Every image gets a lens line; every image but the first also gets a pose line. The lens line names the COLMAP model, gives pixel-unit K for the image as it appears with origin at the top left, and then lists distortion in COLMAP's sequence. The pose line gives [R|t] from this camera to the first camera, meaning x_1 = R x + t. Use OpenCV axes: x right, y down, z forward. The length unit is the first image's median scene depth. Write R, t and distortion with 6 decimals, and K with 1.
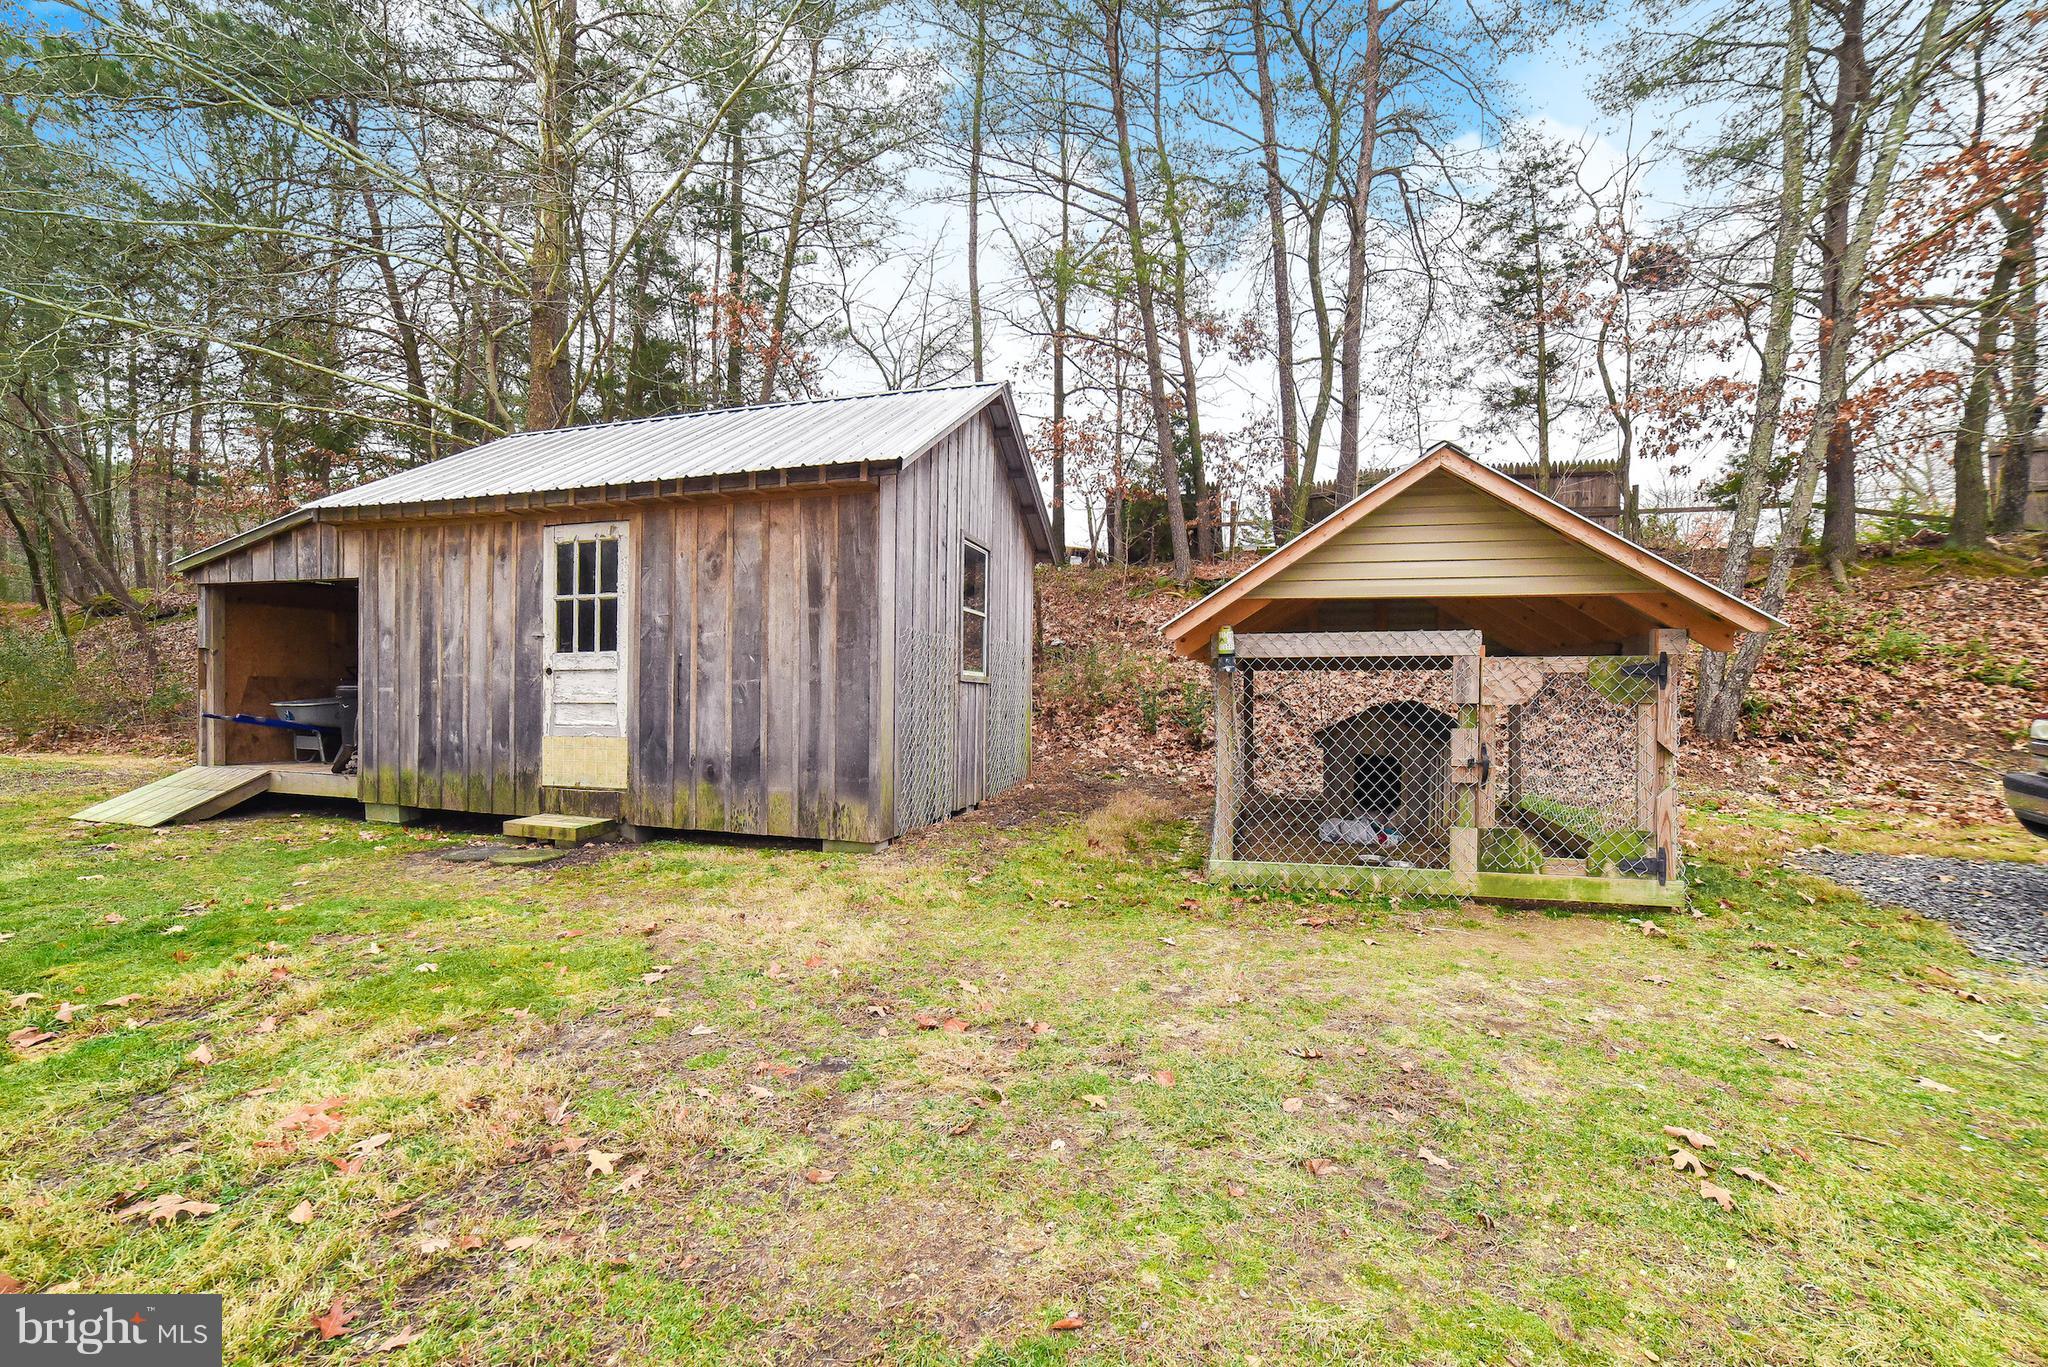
lens RADIAL K [[807.5, 0, 1021.2], [0, 807.5, 690.3], [0, 0, 1]] dist [-0.079540, 0.032523]
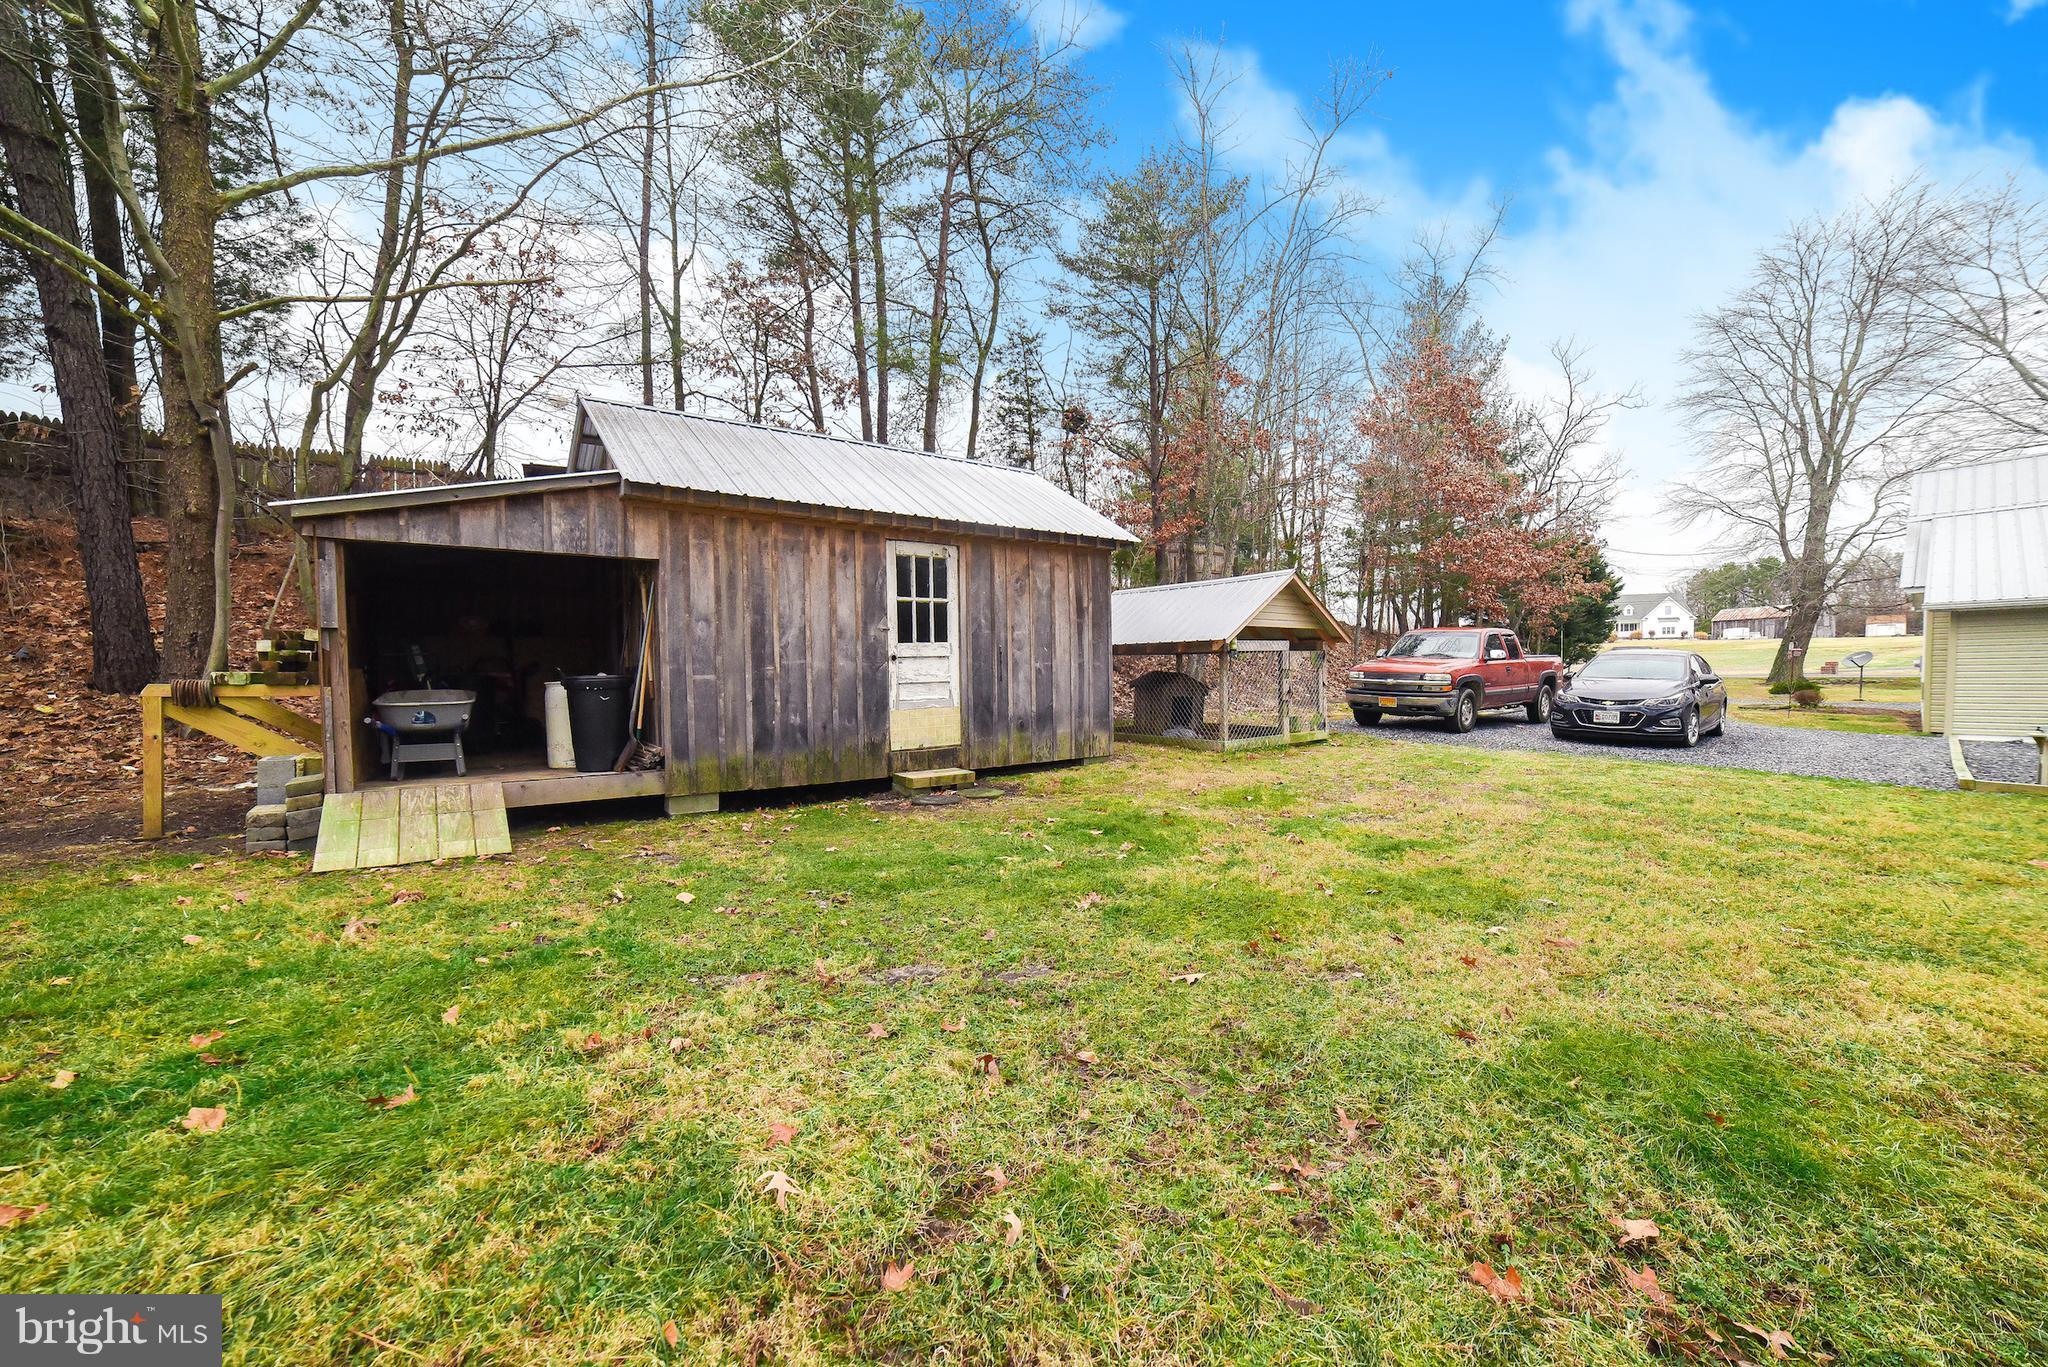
lens RADIAL K [[807.5, 0, 1021.2], [0, 807.5, 690.3], [0, 0, 1]] dist [-0.079540, 0.032523]
pose [[0.609019, -0.033277, 0.792457, -1.491762], [0.027756, 0.999402, 0.020637, 0.006396], [-0.792670, 0.009427, 0.609578, 0.072889]]
